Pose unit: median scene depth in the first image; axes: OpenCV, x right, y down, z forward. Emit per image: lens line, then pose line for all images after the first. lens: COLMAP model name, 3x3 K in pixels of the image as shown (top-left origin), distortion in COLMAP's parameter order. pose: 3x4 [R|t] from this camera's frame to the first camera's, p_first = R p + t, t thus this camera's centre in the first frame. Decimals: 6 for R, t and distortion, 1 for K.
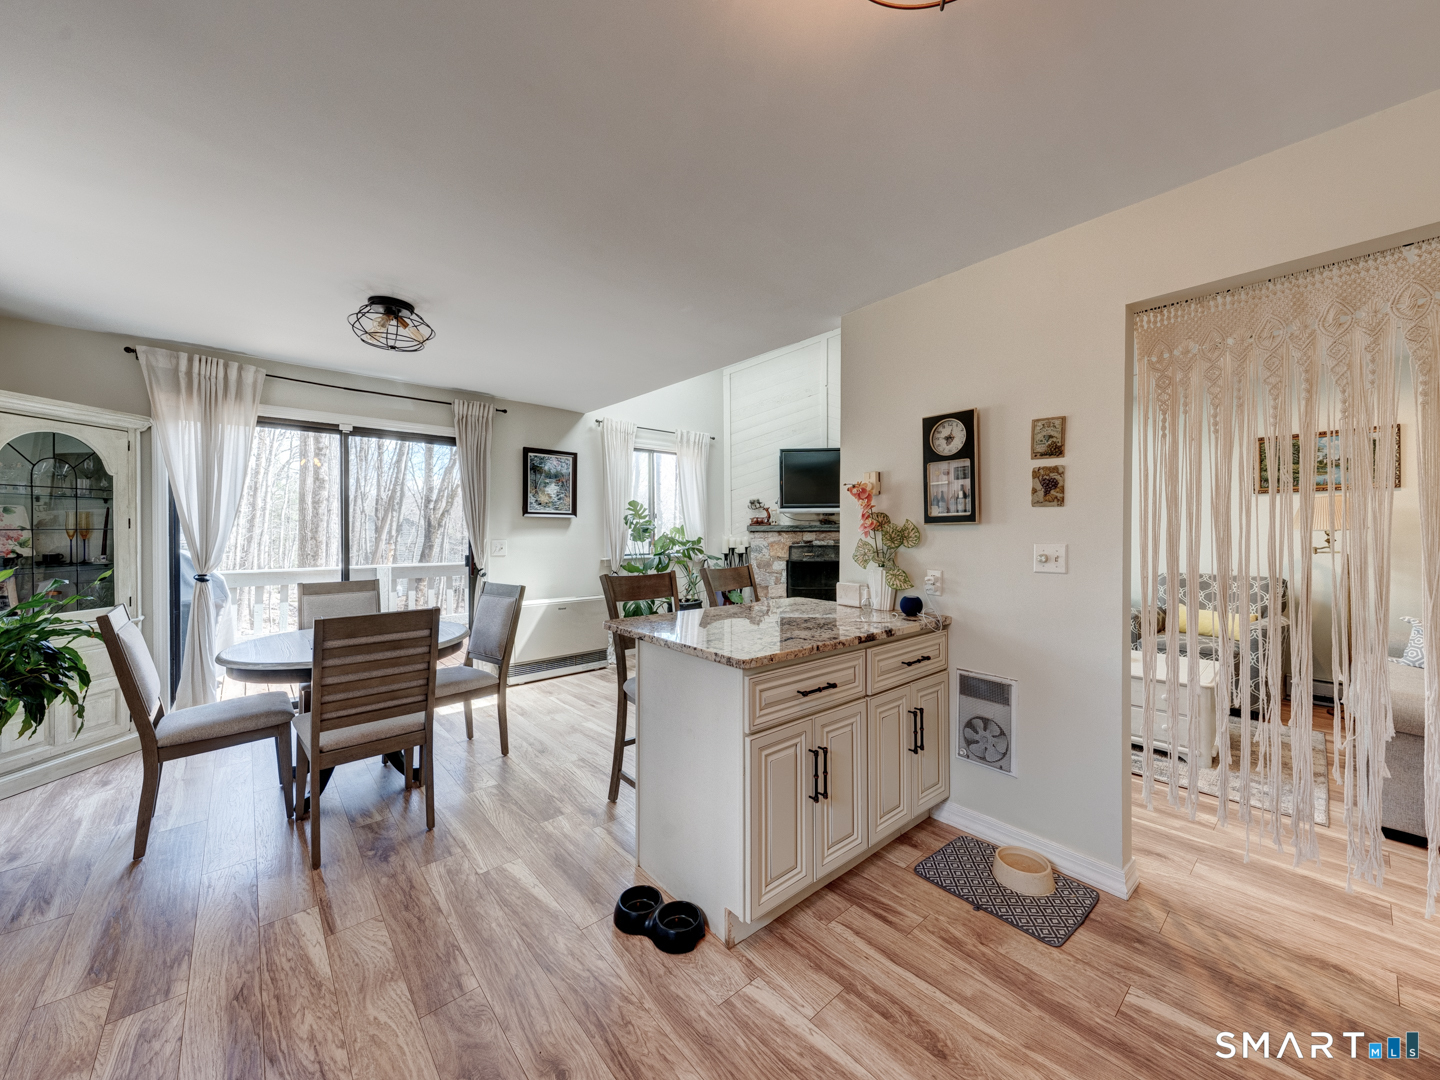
lens RADIAL K [[548.8, 0, 712.9], [0, 548.8, 530.7], [0, 0, 1]] dist [0.018461, -0.003114]
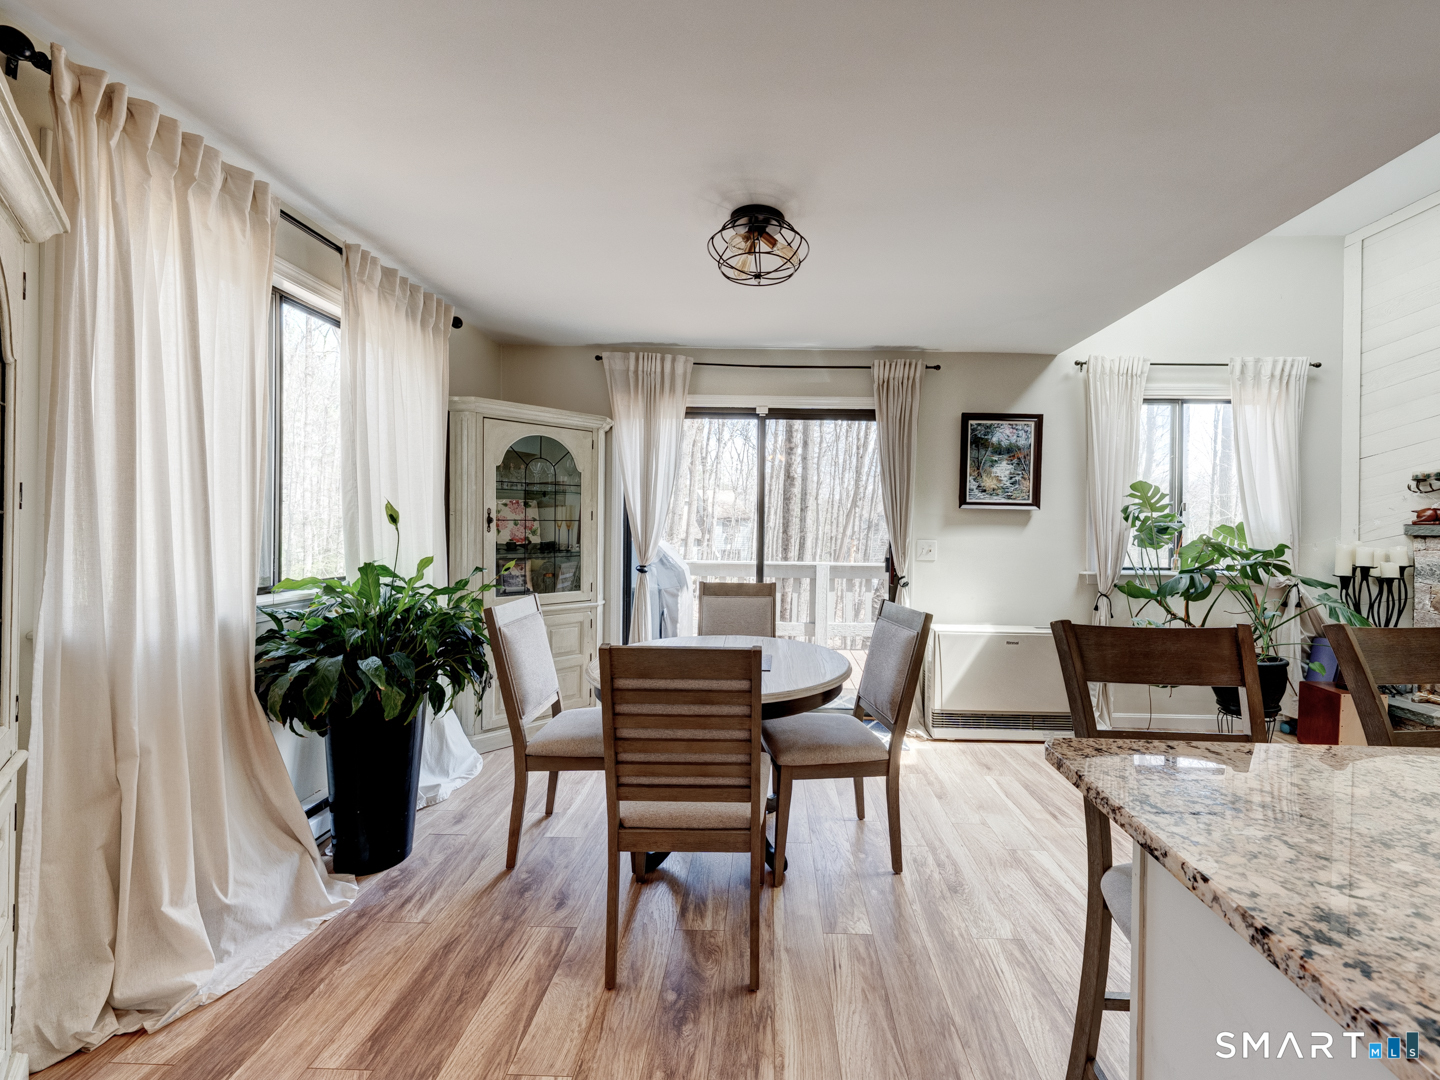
lens RADIAL K [[576.9, 0, 758.8], [0, 576.9, 528.9], [0, 0, 1]] dist [0.013858, -0.003094]
pose [[0.746161, 0.016286, -0.665566, -0.032351], [-0.015389, 0.999856, 0.007214, -0.000063], [0.665587, 0.004860, 0.746304, 0.246245]]
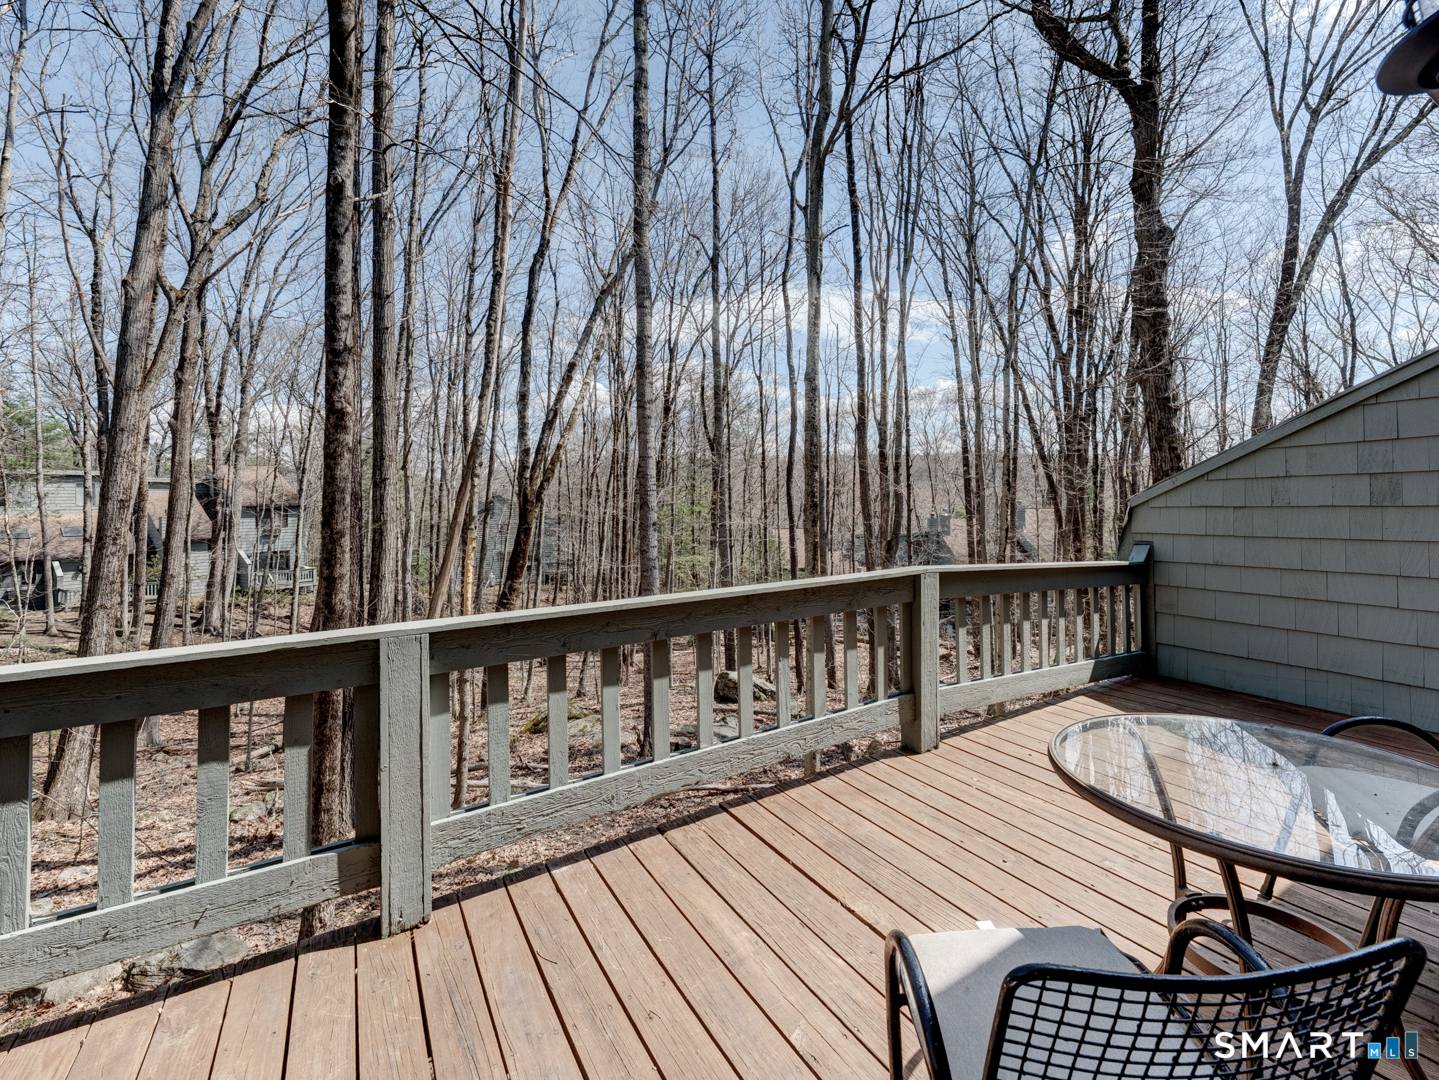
lens RADIAL K [[612.1, 0, 711.1], [0, 612.1, 501.4], [0, 0, 1]] dist [0.023669, 0.000124]
pose [[0.984316, -0.023519, -0.174838, -0.494659], [0.022589, 0.999718, -0.007307, 0.008139], [0.174960, 0.003243, 0.984570, 0.917404]]
